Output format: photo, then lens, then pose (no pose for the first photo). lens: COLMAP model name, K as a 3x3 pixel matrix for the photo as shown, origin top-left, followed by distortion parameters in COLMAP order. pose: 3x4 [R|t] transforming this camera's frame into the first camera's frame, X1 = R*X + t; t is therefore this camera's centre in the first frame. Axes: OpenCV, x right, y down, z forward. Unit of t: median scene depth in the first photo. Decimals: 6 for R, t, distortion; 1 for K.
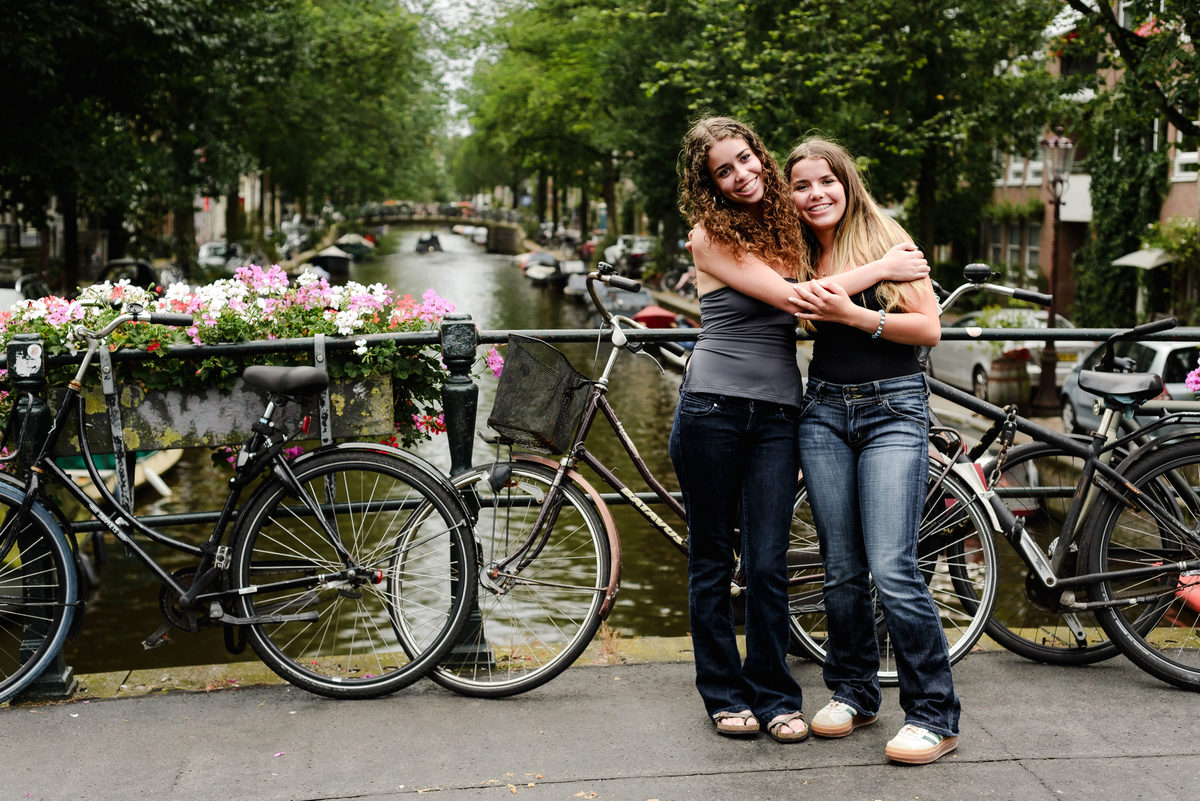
lens RADIAL K [[1805.5, 0, 600.0], [0, 1805.5, 400.5], [0, 0, 1]] dist [0.035911, -0.029340]
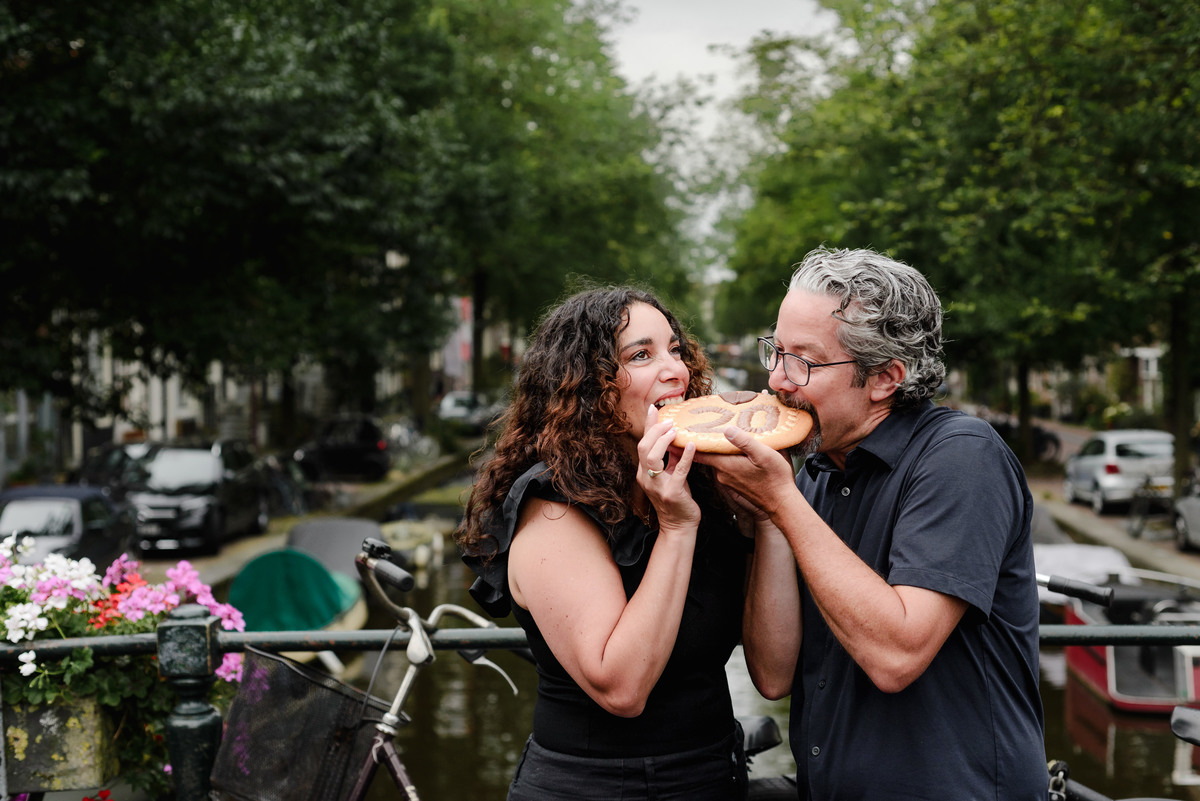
lens RADIAL K [[1765.3, 0, 600.0], [0, 1765.3, 400.5], [0, 0, 1]] dist [0.012041, 0.058529]
pose [[0.986982, -0.011305, -0.160431, 0.173598], [-0.000848, 0.997147, -0.075478, -0.074791], [0.160827, 0.074631, 0.984157, 0.382037]]
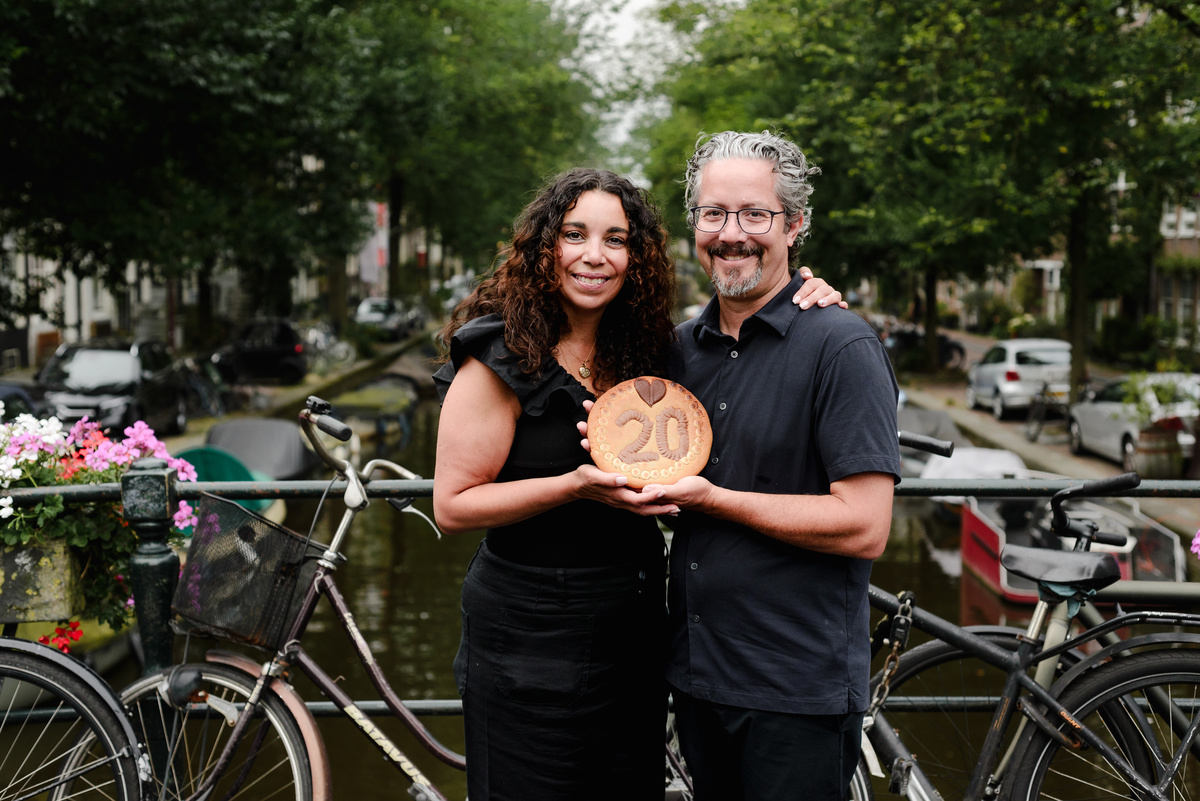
lens RADIAL K [[1765.3, 0, 600.0], [0, 1765.3, 400.5], [0, 0, 1]] dist [0.012041, 0.058529]
pose [[0.993561, 0.002770, -0.113264, 0.187917], [-0.005605, 0.999679, -0.024716, -0.055525], [0.113159, 0.025192, 0.993257, 0.296318]]
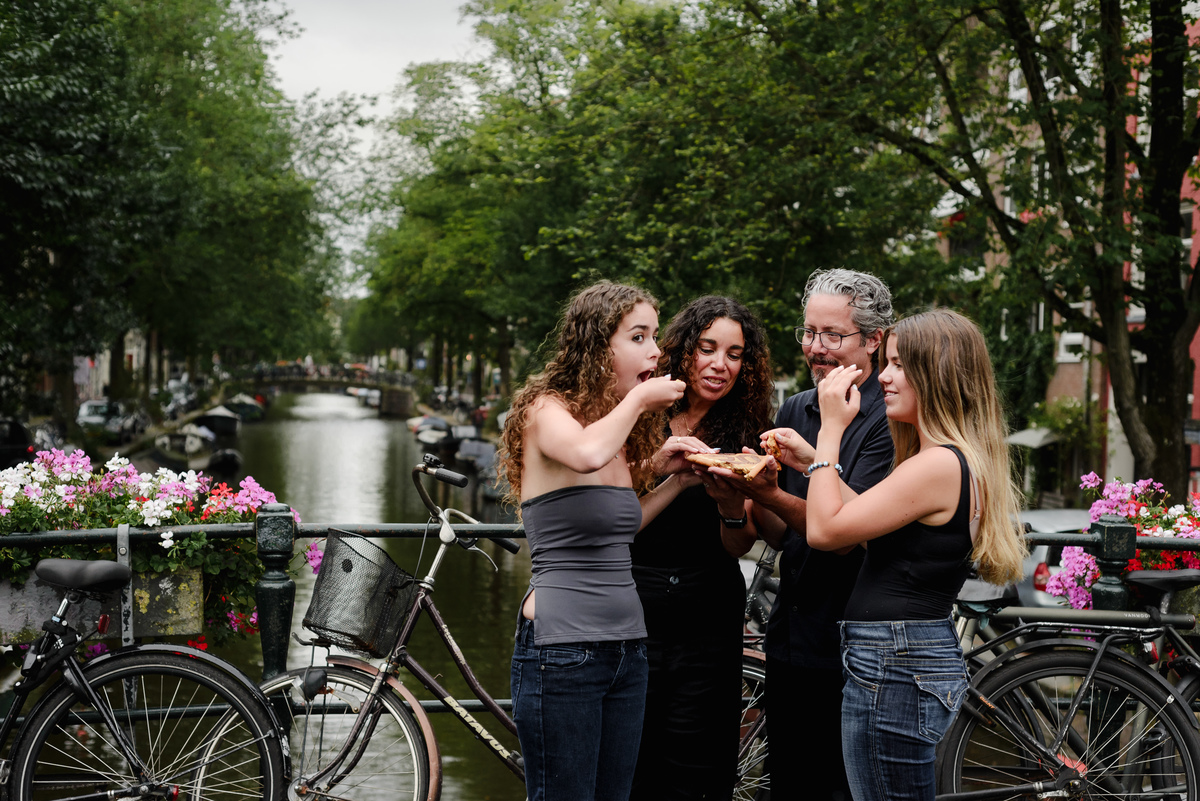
lens RADIAL K [[1819.0, 0, 600.0], [0, 1819.0, 400.5], [0, 0, 1]] dist [0.024642, 0.056083]
pose [[0.998282, 0.020438, 0.054908, 0.035960], [-0.015391, 0.995749, -0.090815, -0.018839], [-0.056531, 0.089814, 0.994353, 0.048804]]
